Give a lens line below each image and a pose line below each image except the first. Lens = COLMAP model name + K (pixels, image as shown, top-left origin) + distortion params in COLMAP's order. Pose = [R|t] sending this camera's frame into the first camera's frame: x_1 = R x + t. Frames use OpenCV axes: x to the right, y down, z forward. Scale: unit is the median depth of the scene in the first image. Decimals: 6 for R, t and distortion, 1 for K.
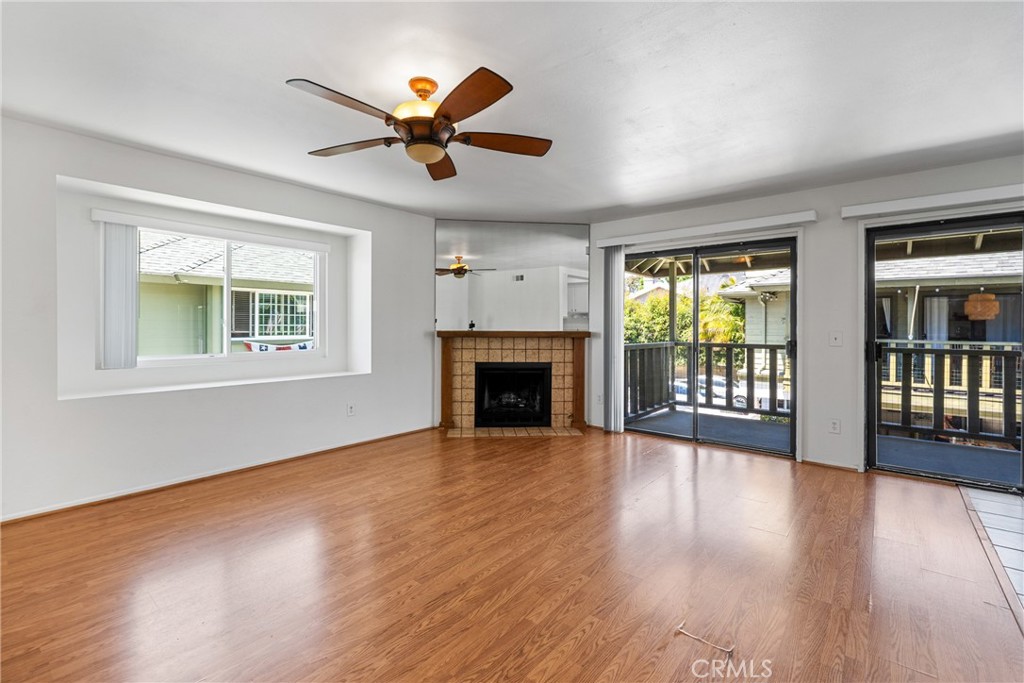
lens RADIAL K [[445.5, 0, 516.4], [0, 445.5, 334.5], [0, 0, 1]] dist [-0.001810, -0.000252]
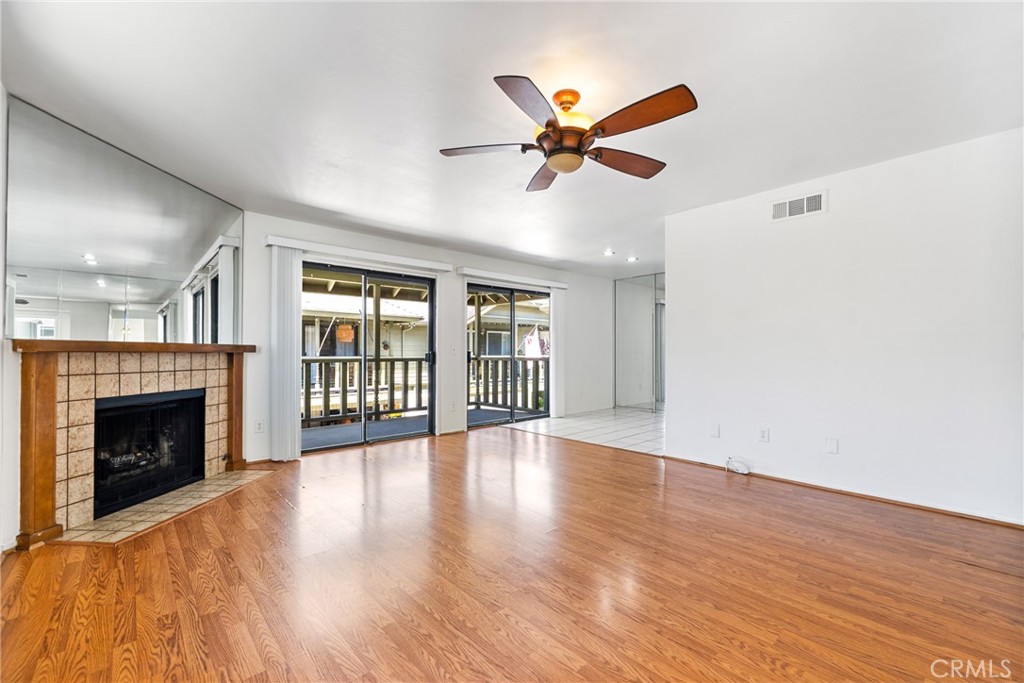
lens RADIAL K [[432.7, 0, 511.8], [0, 432.7, 350.4], [0, 0, 1]] dist [0.000703, 0.000150]
pose [[0.147619, 0.001497, 0.989043, -0.536363], [0.016312, 0.999859, -0.003948, 0.014090], [-0.988910, 0.016716, 0.147574, 0.422099]]
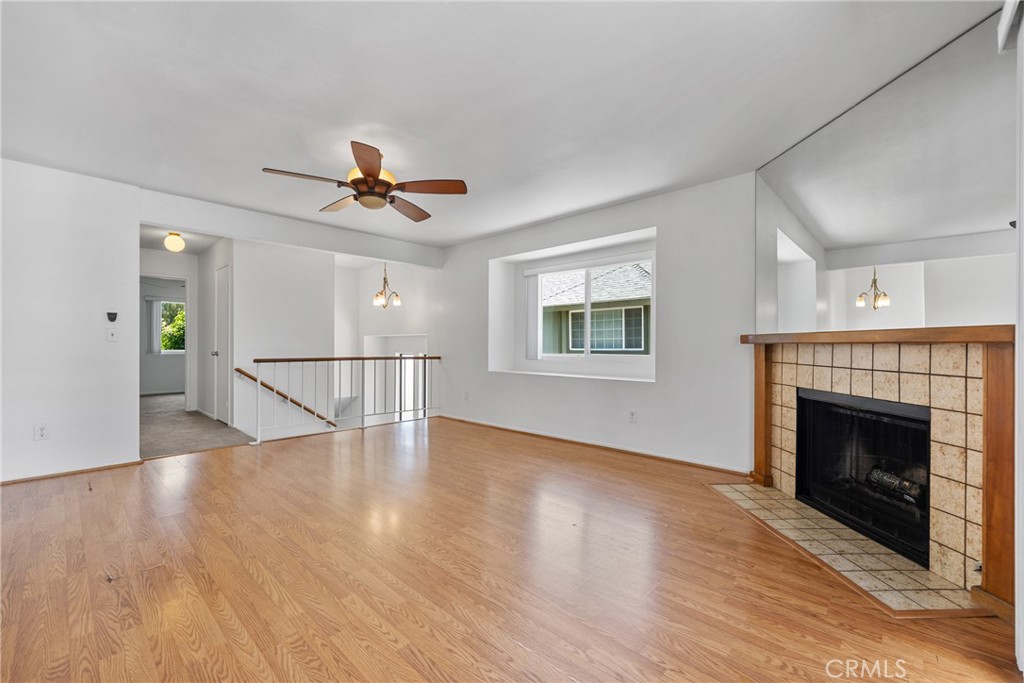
lens RADIAL K [[425.3, 0, 511.1], [0, 425.3, 347.1], [0, 0, 1]] dist [0.000223, 0.000145]
pose [[-0.066092, 0.001664, -0.997812, 0.484624], [-0.020403, 0.999787, 0.003019, 0.016503], [0.997605, 0.020558, -0.066044, 0.663622]]
